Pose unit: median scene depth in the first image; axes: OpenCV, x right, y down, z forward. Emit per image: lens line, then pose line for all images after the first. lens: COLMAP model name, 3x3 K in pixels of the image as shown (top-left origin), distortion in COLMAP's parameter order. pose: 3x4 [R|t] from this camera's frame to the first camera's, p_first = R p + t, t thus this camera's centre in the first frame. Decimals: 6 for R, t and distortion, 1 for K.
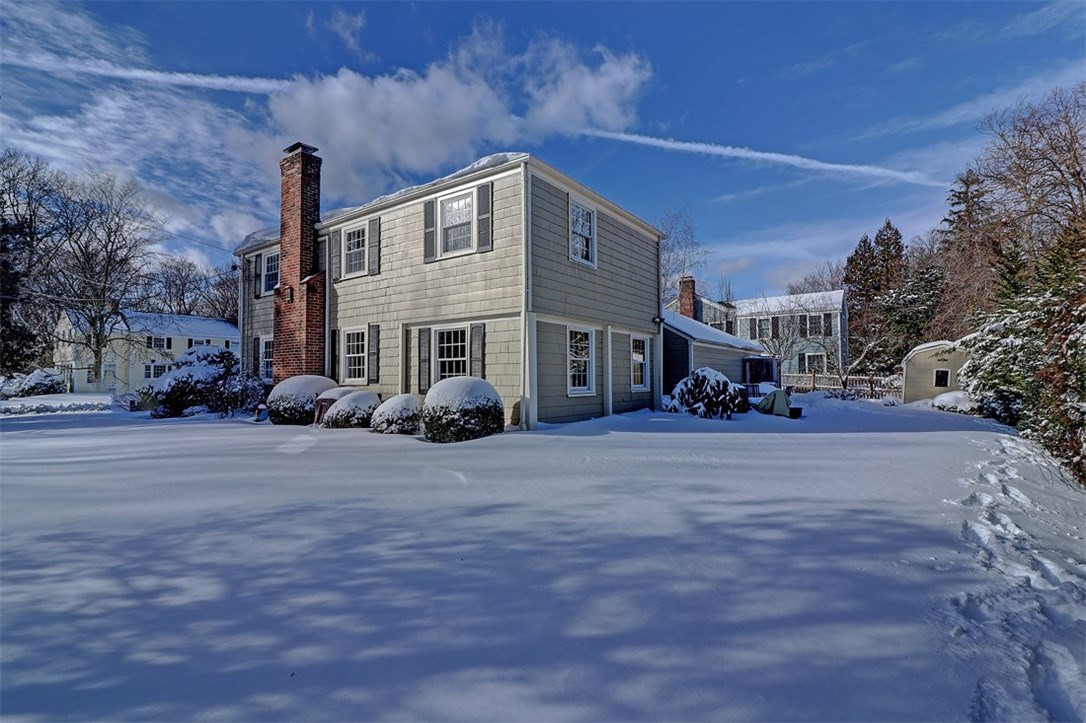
lens RADIAL K [[504.6, 0, 533.2], [0, 504.6, 354.5], [0, 0, 1]] dist [-0.002227, -0.009638]
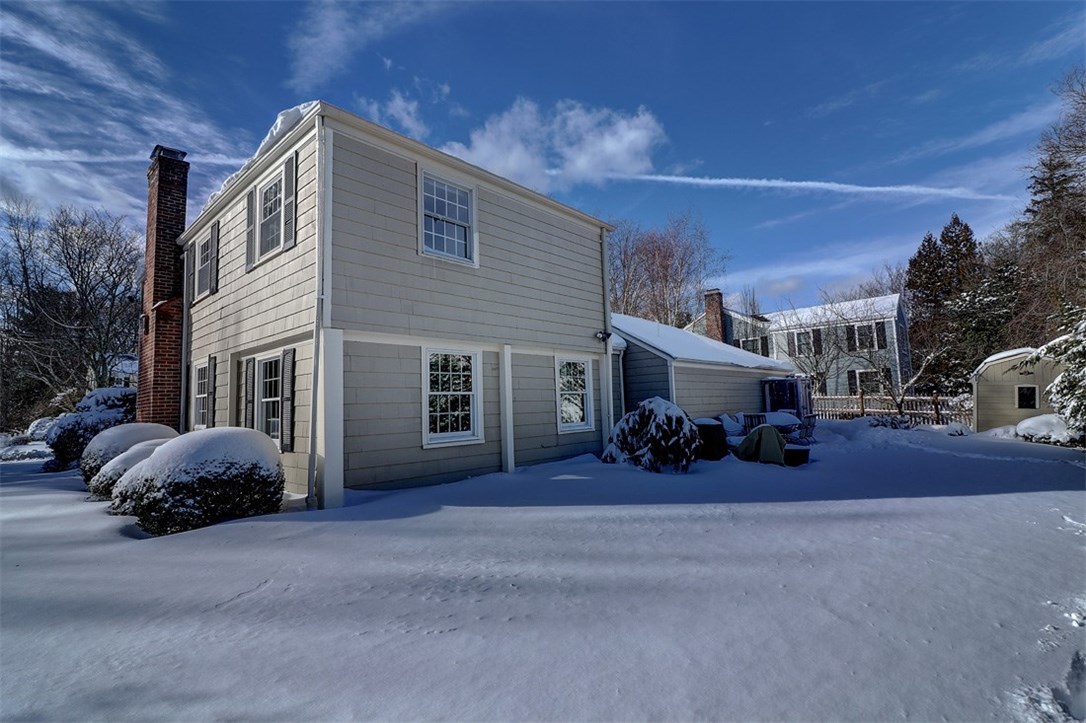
lens RADIAL K [[504.6, 0, 533.2], [0, 504.6, 354.5], [0, 0, 1]] dist [-0.002227, -0.009638]
pose [[0.993354, -0.040193, -0.107853, 0.192607], [0.034360, 0.997872, -0.055408, -0.001292], [0.109850, 0.051334, 0.992622, 0.204291]]
